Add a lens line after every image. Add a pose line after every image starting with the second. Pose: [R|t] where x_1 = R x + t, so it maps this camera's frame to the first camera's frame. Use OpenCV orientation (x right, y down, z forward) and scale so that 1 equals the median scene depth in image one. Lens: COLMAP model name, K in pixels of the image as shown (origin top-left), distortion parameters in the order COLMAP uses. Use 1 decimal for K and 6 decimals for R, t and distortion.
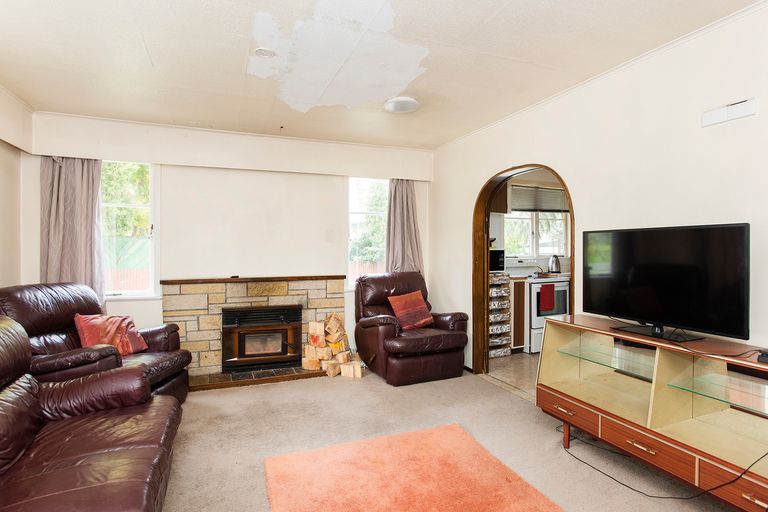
lens RADIAL K [[415.0, 0, 384.0], [0, 415.0, 256.0], [0, 0, 1]] dist [-0.017555, 0.003117]
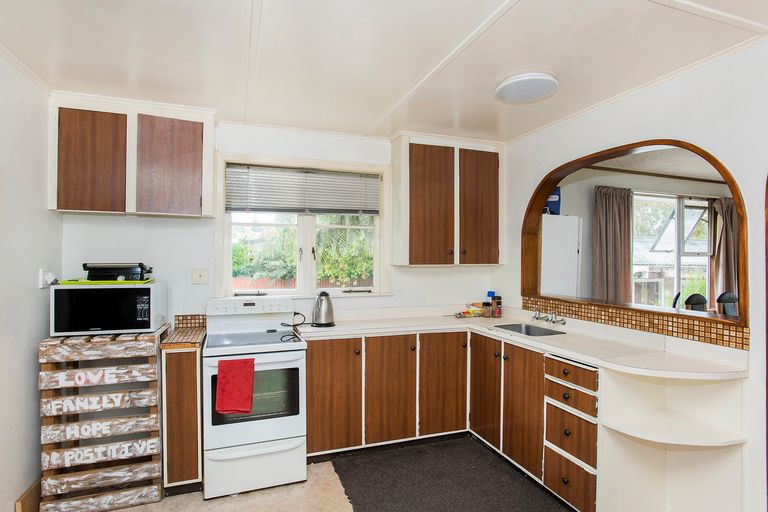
lens RADIAL K [[415.0, 0, 384.0], [0, 415.0, 256.0], [0, 0, 1]] dist [-0.017555, 0.003117]
pose [[0.994201, 0.004107, -0.107459, 0.625001], [-0.005886, 0.999851, -0.016248, -0.046137], [0.107376, 0.016786, 0.994077, 0.538286]]
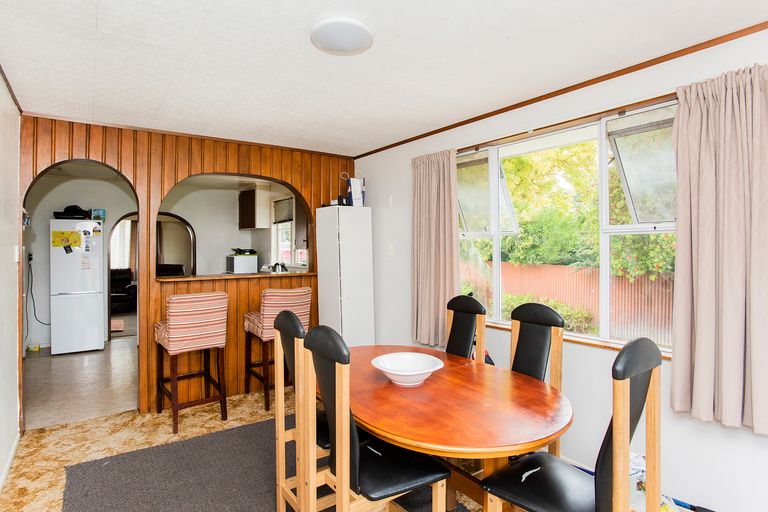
lens RADIAL K [[415.0, 0, 384.0], [0, 415.0, 256.0], [0, 0, 1]] dist [-0.017555, 0.003117]
pose [[0.171286, 0.022624, -0.984962, 1.715747], [0.001717, 0.999728, 0.023262, -0.050342], [0.985220, -0.005675, 0.171200, 1.256782]]
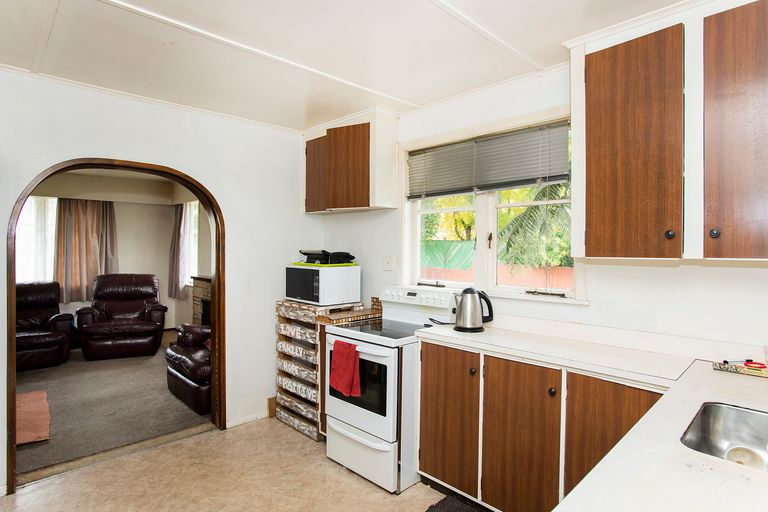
lens RADIAL K [[415.0, 0, 384.0], [0, 415.0, 256.0], [0, 0, 1]] dist [-0.017555, 0.003117]
pose [[0.311711, 0.020204, -0.949962, 0.917209], [-0.017059, 0.999732, 0.015665, -0.047076], [0.950024, 0.011322, 0.311972, 0.902676]]
